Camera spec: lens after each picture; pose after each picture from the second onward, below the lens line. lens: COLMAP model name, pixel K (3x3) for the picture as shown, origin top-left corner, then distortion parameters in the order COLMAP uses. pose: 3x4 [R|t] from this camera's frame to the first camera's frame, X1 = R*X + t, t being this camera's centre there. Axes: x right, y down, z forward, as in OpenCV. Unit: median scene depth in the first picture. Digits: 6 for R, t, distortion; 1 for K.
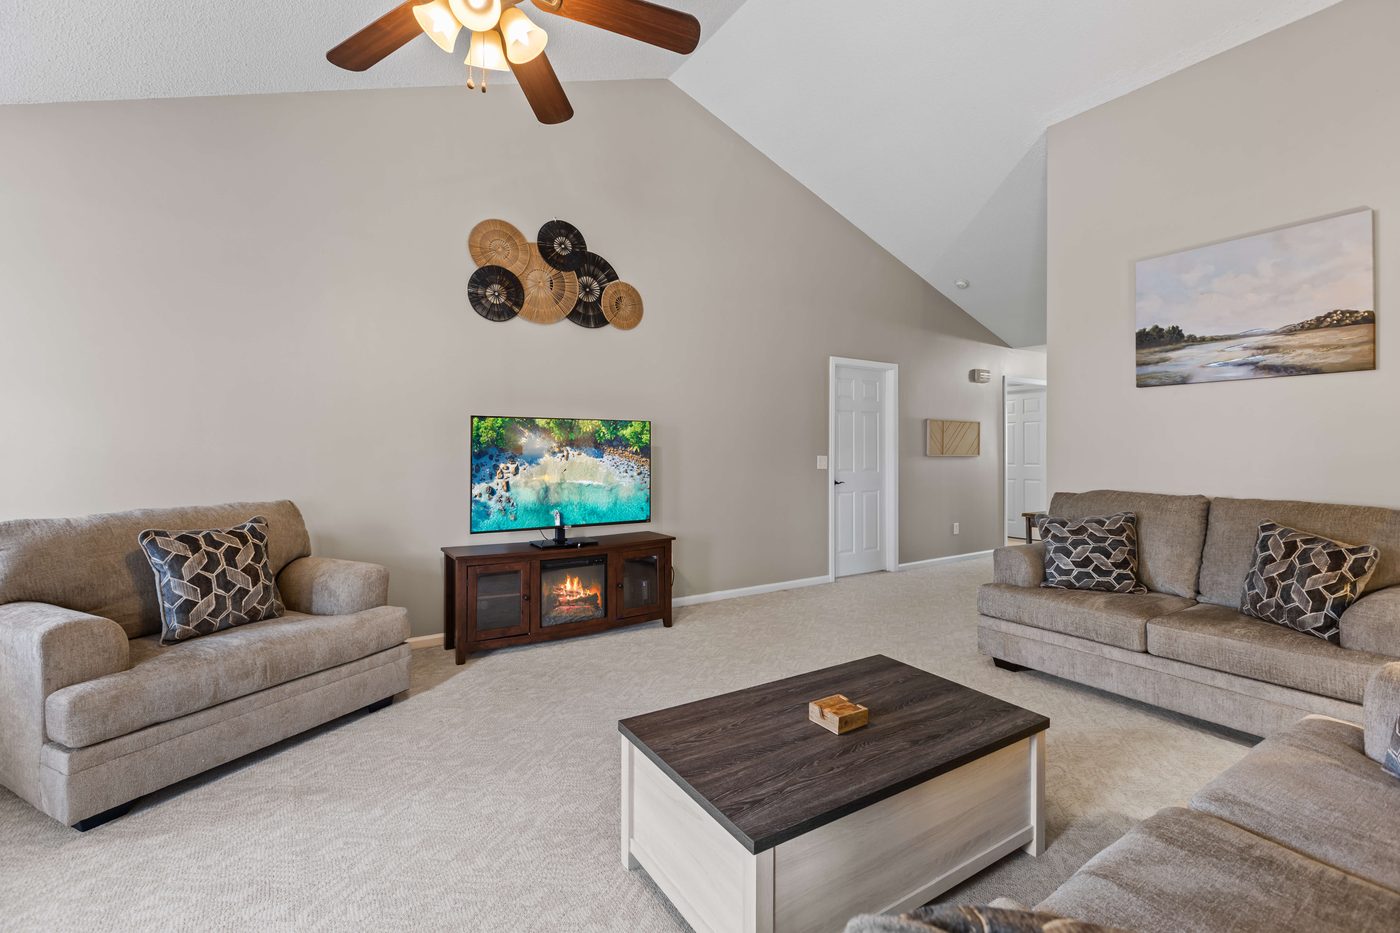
lens RADIAL K [[626.3, 0, 703.2], [0, 626.3, 449.7], [0, 0, 1]] dist [-0.002556, -0.000031]
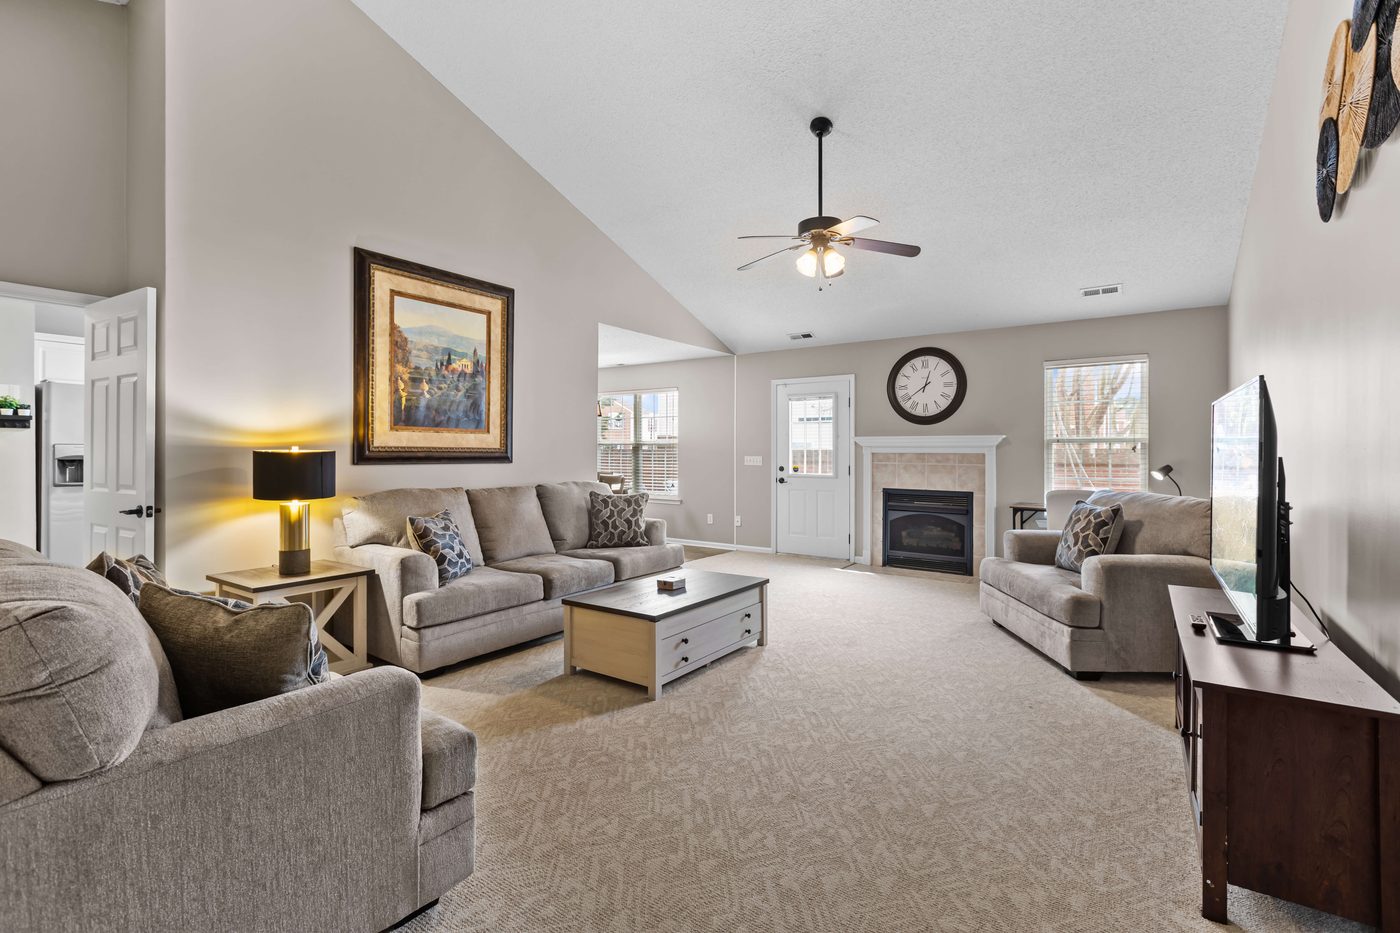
lens RADIAL K [[626.3, 0, 703.2], [0, 626.3, 449.7], [0, 0, 1]] dist [-0.002556, -0.000031]
pose [[-0.925463, -0.001703, -0.378835, 0.499964], [-0.001936, 0.999998, 0.000236, -0.002311], [0.378834, 0.000952, -0.925464, 1.642576]]
